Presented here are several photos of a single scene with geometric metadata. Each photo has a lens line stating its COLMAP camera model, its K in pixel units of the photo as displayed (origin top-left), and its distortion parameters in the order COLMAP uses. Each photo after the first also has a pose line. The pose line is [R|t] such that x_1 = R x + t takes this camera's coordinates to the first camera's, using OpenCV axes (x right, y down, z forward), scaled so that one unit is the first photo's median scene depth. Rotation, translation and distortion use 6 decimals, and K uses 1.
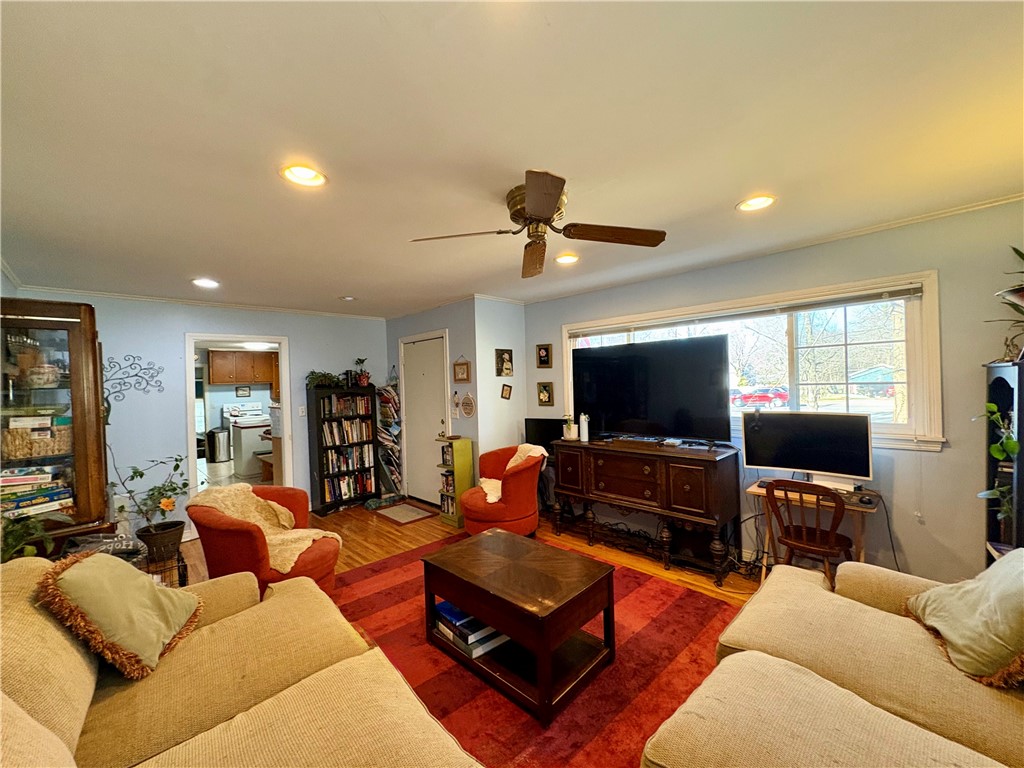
lens RADIAL K [[406.6, 0, 512.2], [0, 406.6, 380.7], [0, 0, 1]] dist [-0.000235, -0.000162]
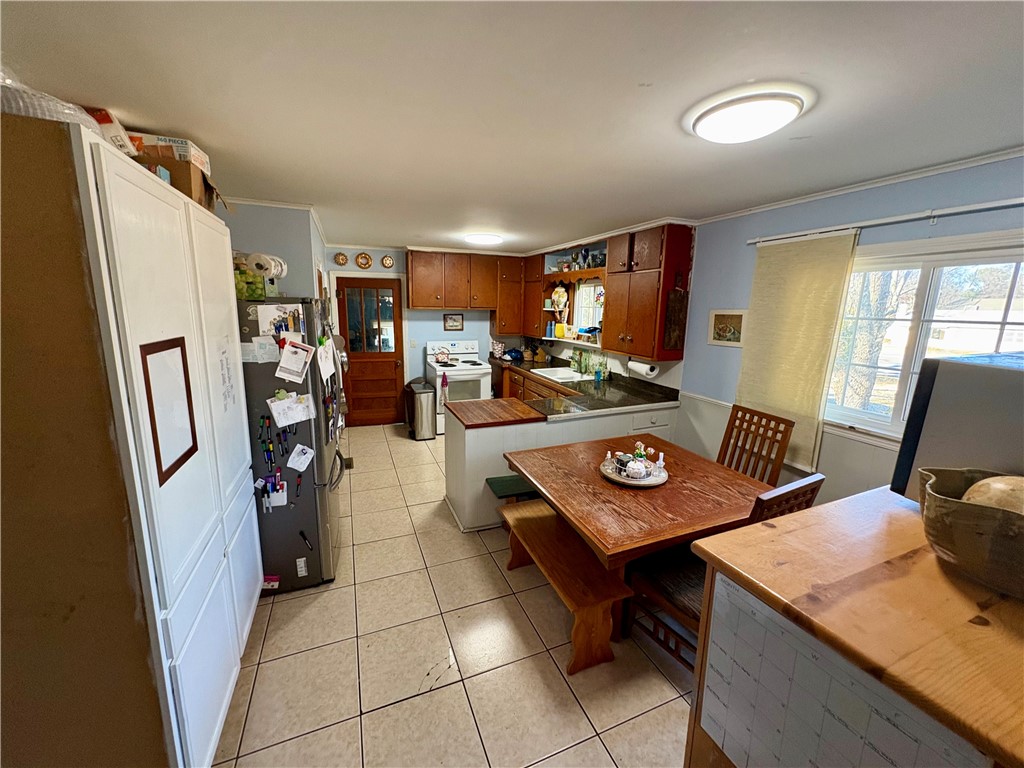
lens RADIAL K [[406.6, 0, 516.1], [0, 406.6, 384.0], [0, 0, 1]] dist [-0.000235, -0.000162]
pose [[0.920756, 0.121599, -0.370705, -0.356827], [-0.048966, 0.978692, 0.199410, -0.009136], [0.387054, -0.165457, 0.907091, 0.492096]]
